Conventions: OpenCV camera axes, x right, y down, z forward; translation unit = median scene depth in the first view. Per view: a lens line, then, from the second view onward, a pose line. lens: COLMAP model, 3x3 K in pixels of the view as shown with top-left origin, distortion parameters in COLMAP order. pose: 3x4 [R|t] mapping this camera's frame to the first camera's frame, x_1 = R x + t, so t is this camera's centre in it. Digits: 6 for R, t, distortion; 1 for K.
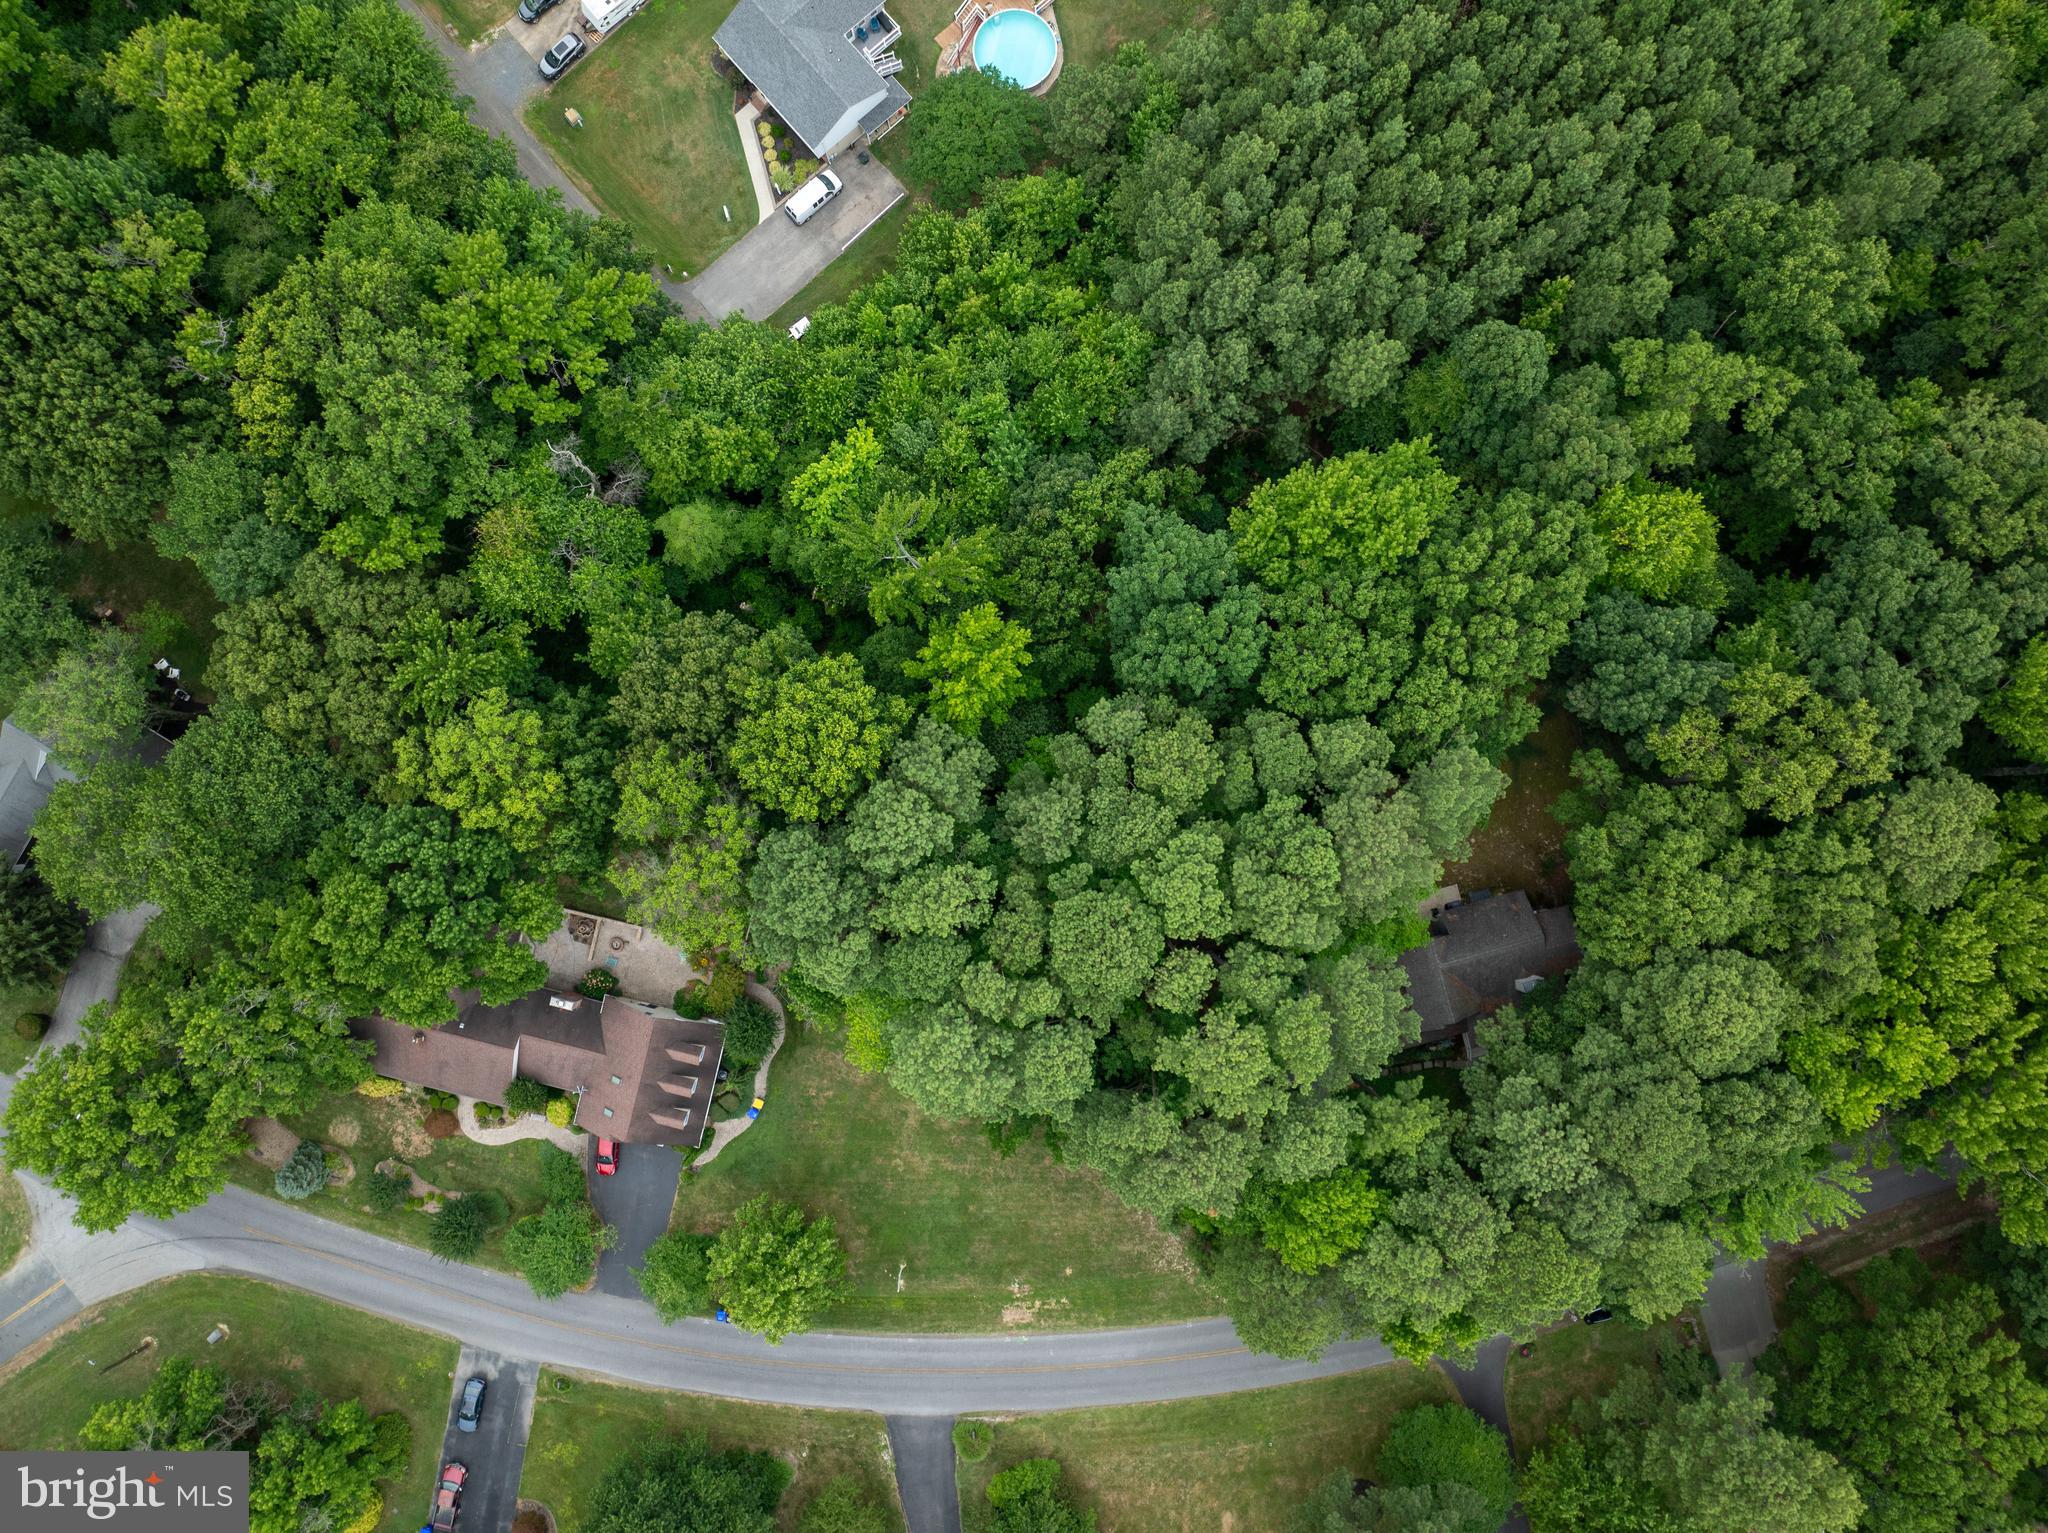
lens RADIAL K [[1442.5, 0, 1029.4], [0, 1442.5, 768.5], [0, 0, 1]] dist [-0.044143, 0.002555]
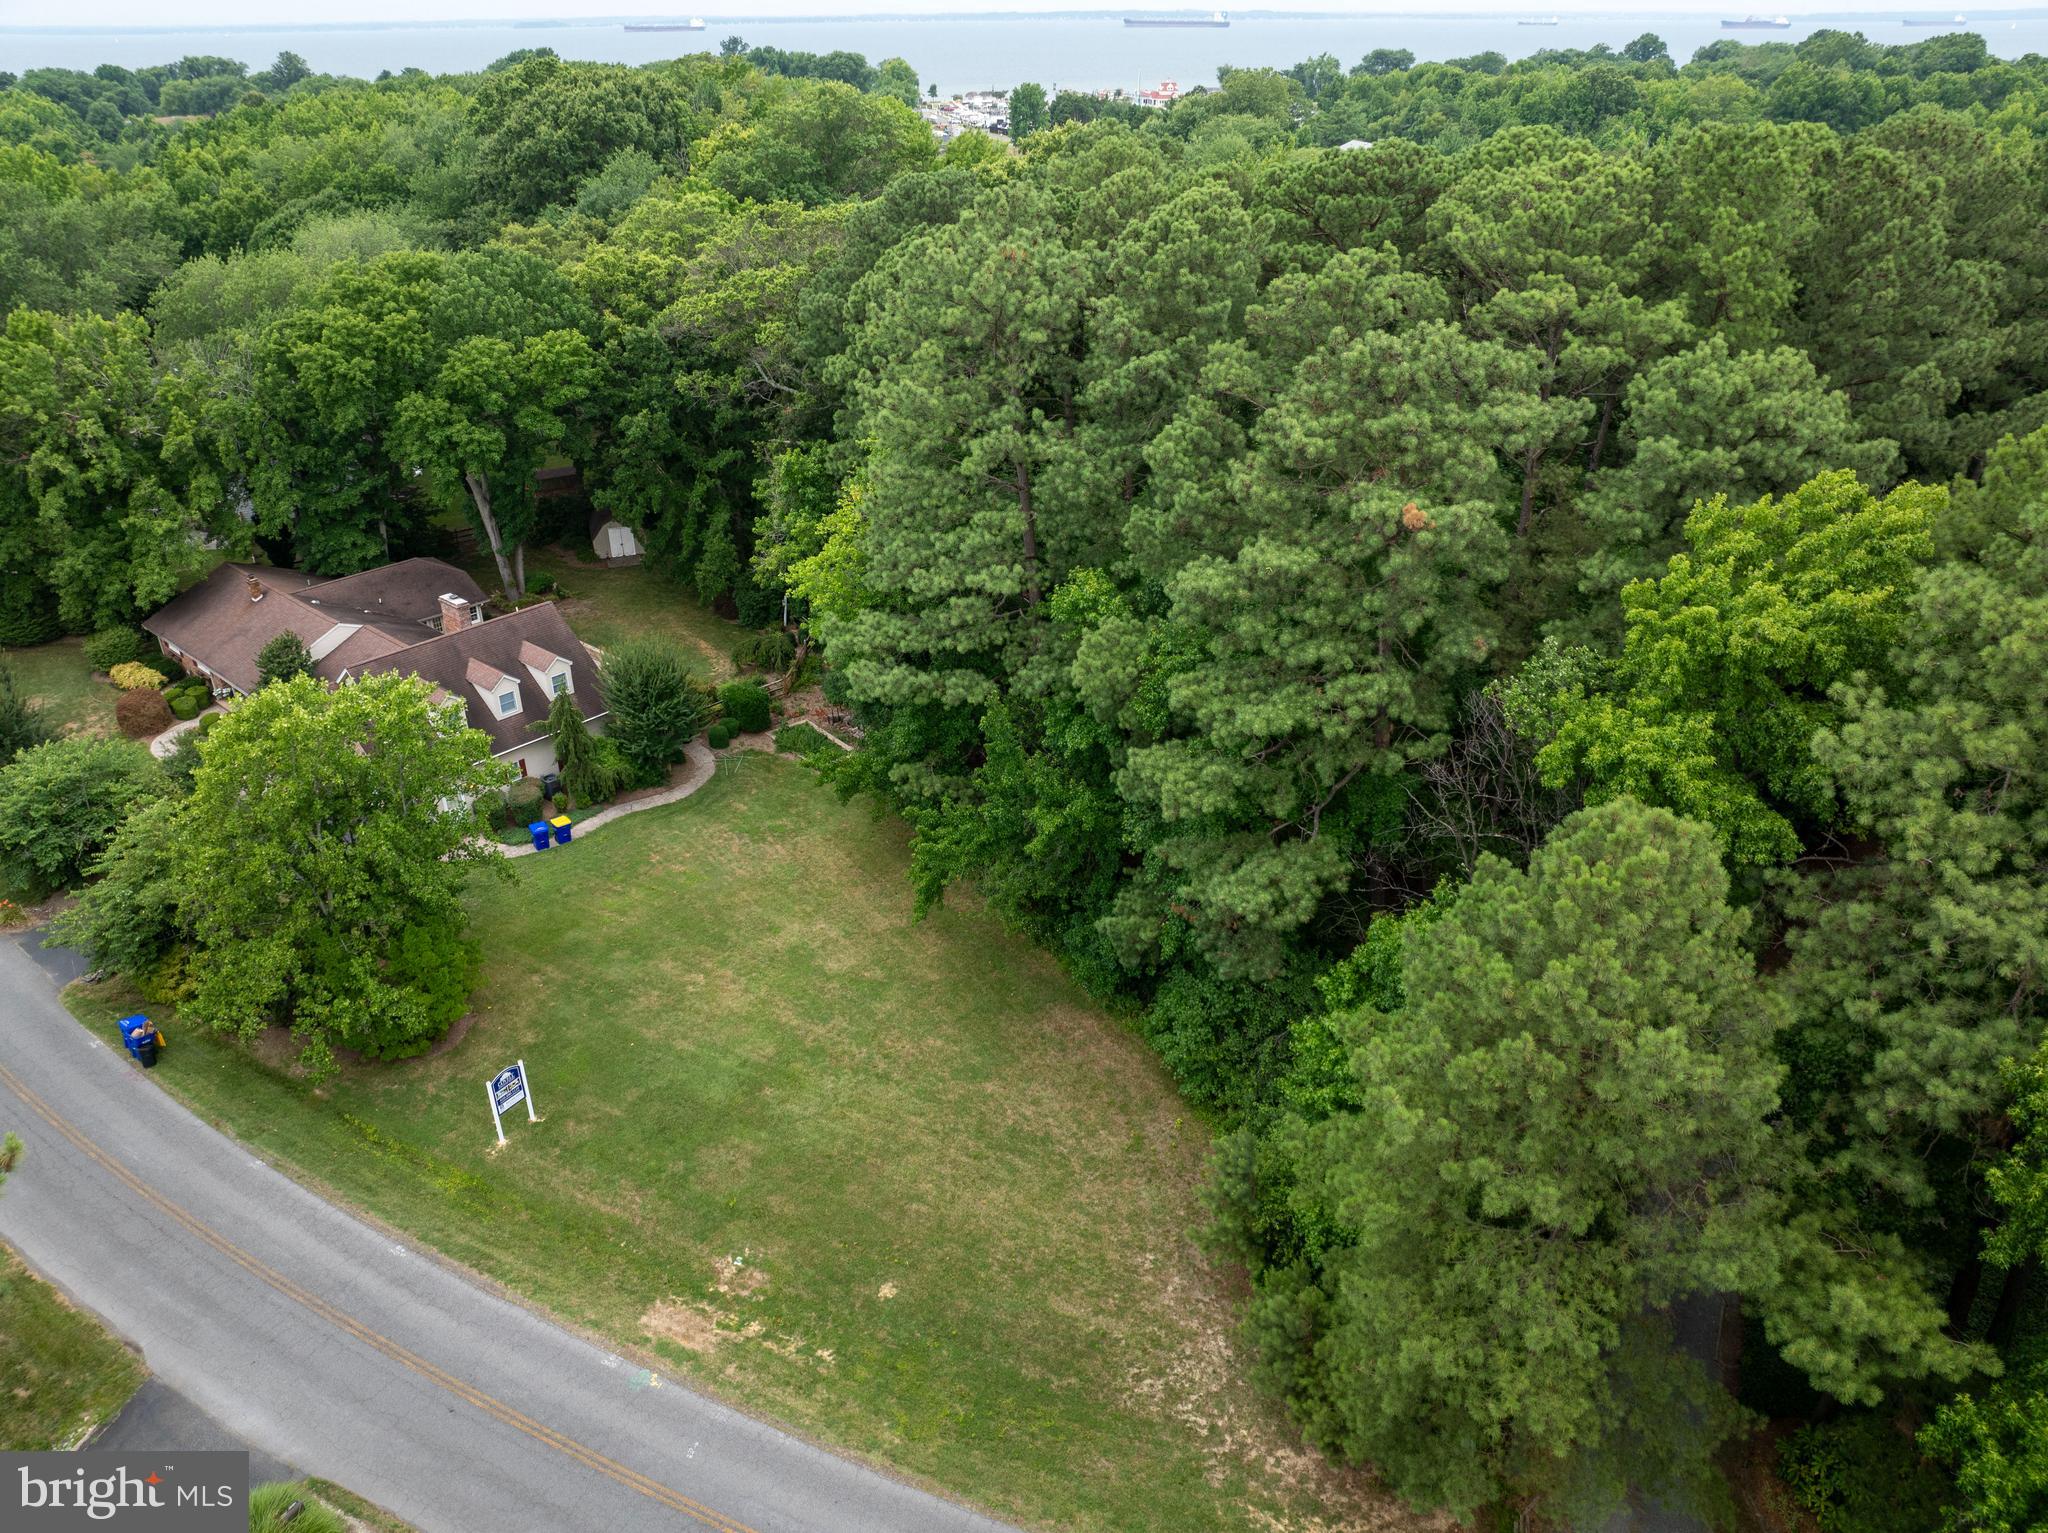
lens RADIAL K [[1444.7, 0, 1024.0], [0, 1444.7, 766.5], [0, 0, 1]] dist [-0.059740, 0.030374]
pose [[0.881516, 0.219891, -0.417824, 0.169584], [-0.471913, 0.438534, -0.764844, 0.540200], [0.015048, 0.871399, 0.490344, 0.730899]]
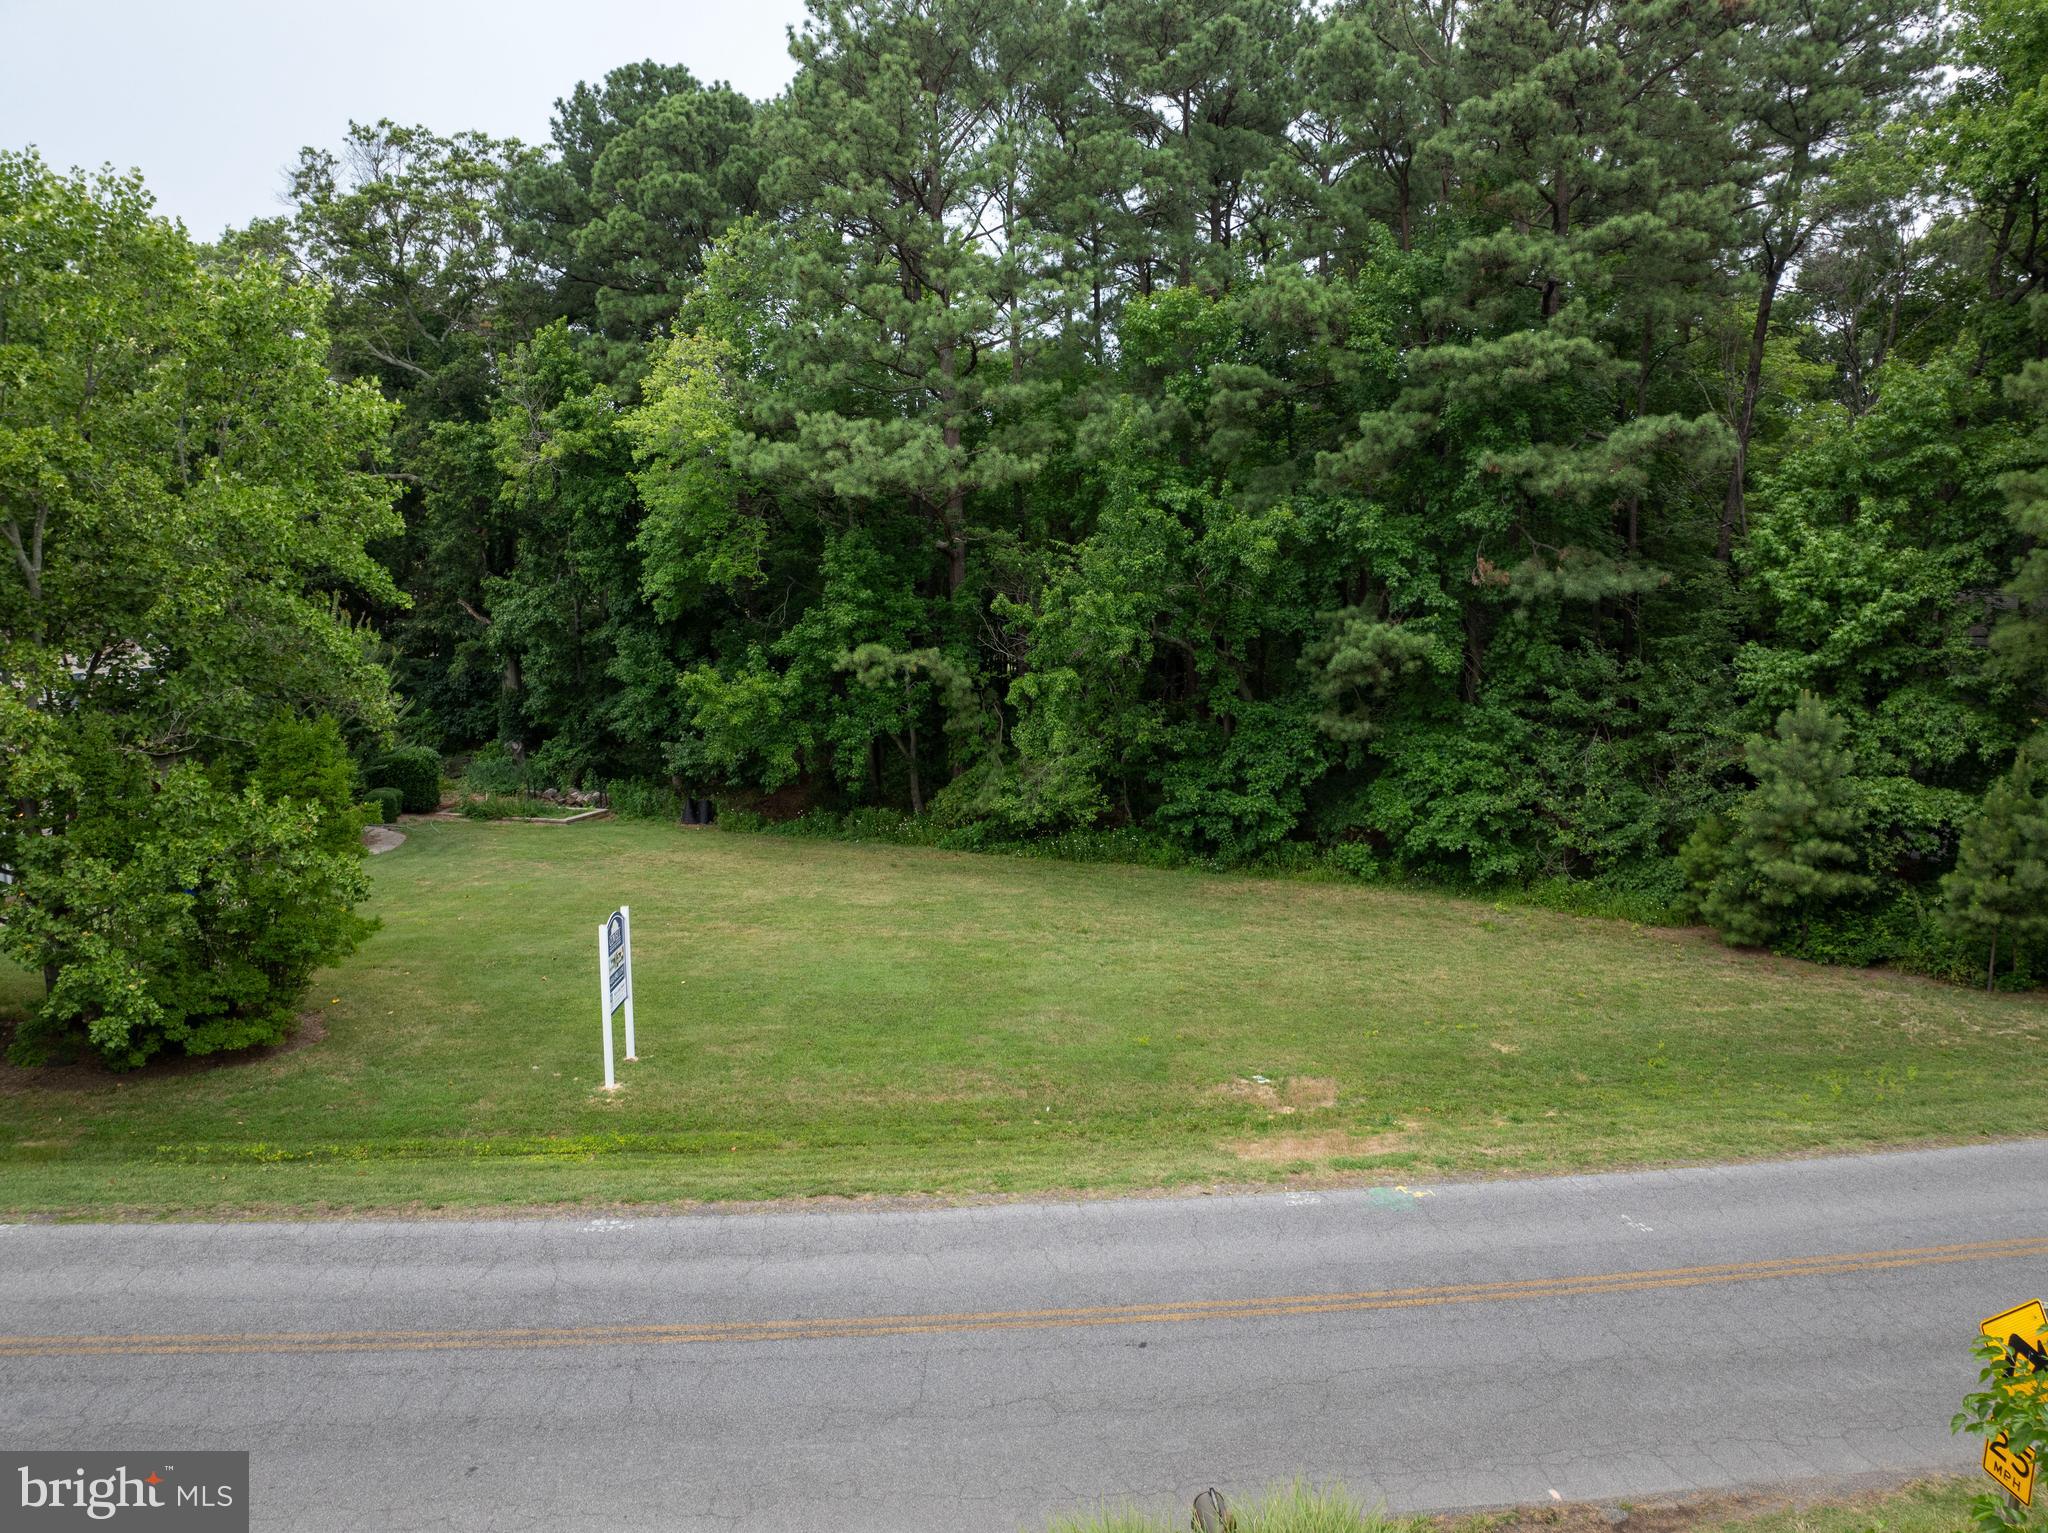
lens RADIAL K [[1442.6, 0, 1024.9], [0, 1442.6, 760.6], [0, 0, 1]] dist [-0.040979, 0.001367]
pose [[0.995634, -0.006662, 0.093102, -0.055024], [0.093069, 0.146857, -0.984770, 0.531527], [-0.007112, 0.989135, 0.146836, 0.936496]]
